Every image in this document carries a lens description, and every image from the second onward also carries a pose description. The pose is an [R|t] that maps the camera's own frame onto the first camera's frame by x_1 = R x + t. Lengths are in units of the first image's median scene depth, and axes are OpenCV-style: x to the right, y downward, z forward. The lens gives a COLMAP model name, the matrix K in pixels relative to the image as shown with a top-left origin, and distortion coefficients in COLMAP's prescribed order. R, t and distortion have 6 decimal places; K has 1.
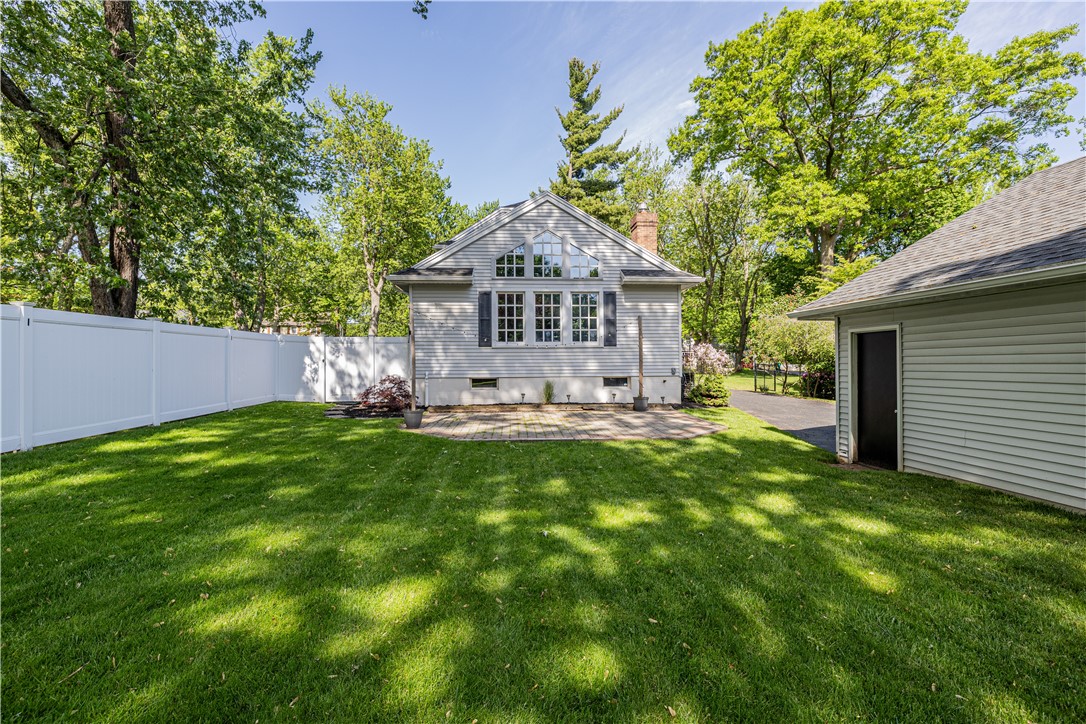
lens RADIAL K [[503.1, 0, 543.0], [0, 503.1, 361.1], [0, 0, 1]] dist [-0.003032, 0.001413]
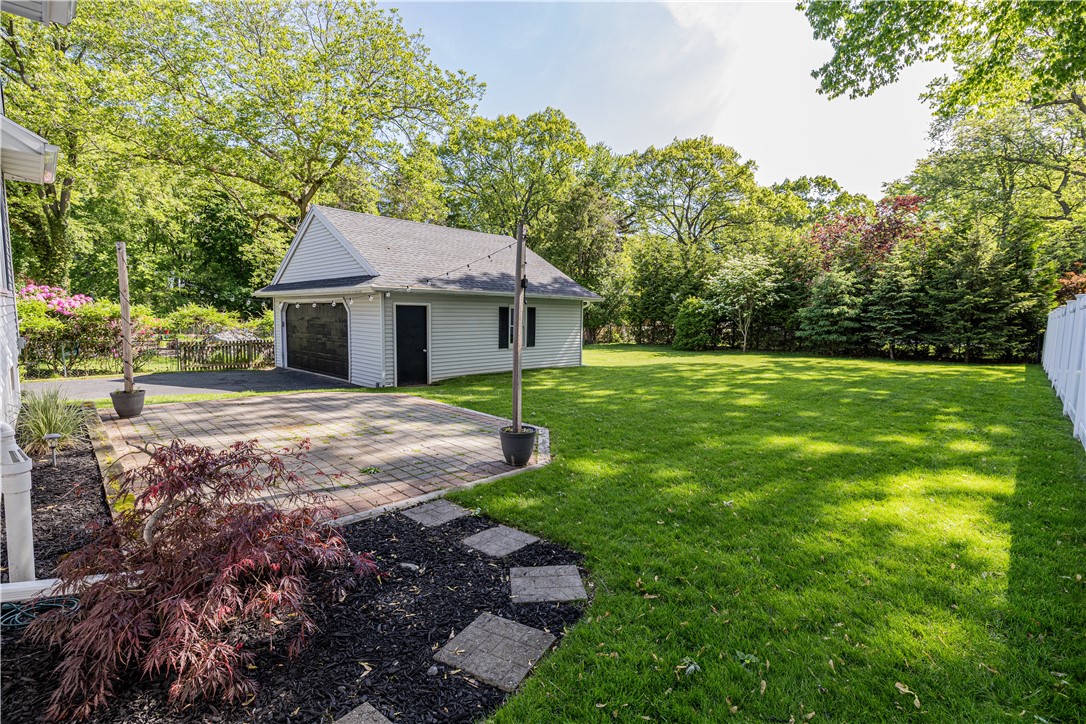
lens RADIAL K [[503.1, 0, 545.2], [0, 503.1, 362.7], [0, 0, 1]] dist [-0.003032, 0.001413]
pose [[-0.663957, -0.078424, 0.743647, -0.198675], [-0.014382, 0.995640, 0.092159, -0.006627], [-0.747632, 0.050494, -0.662191, 0.399432]]
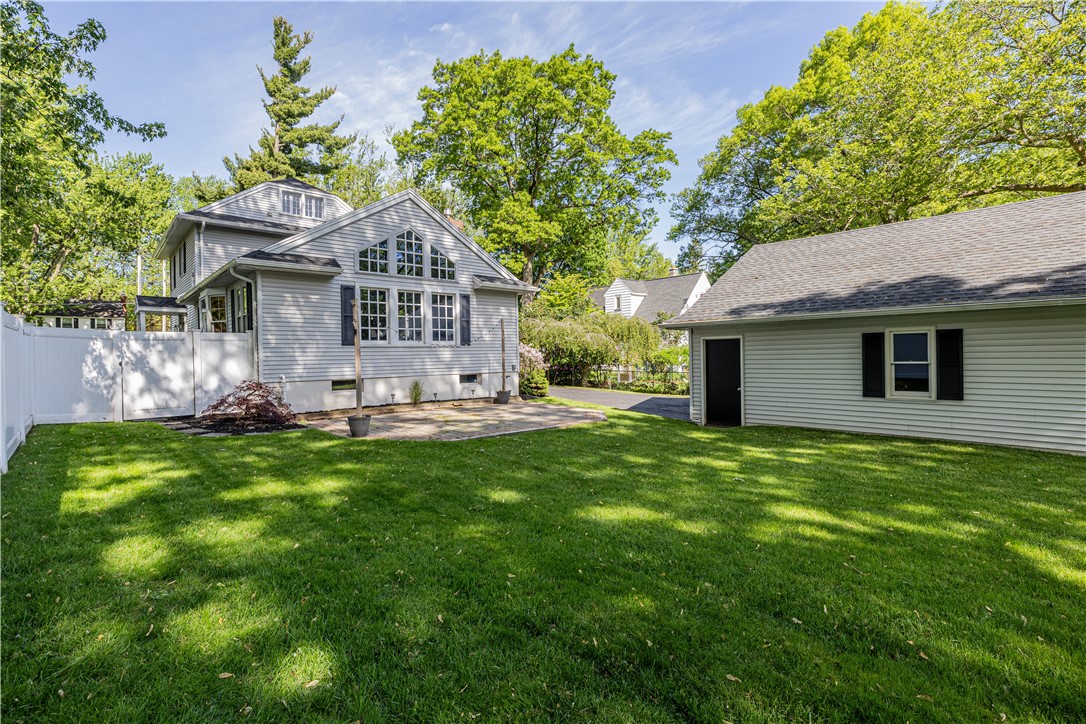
lens RADIAL K [[503.1, 0, 541.5], [0, 503.1, 358.0], [0, 0, 1]] dist [-0.003032, 0.001413]
pose [[0.795092, -0.012215, 0.606366, -0.164667], [0.009677, 0.999925, 0.007454, -0.003637], [-0.606412, -0.000058, 0.795150, 0.020641]]
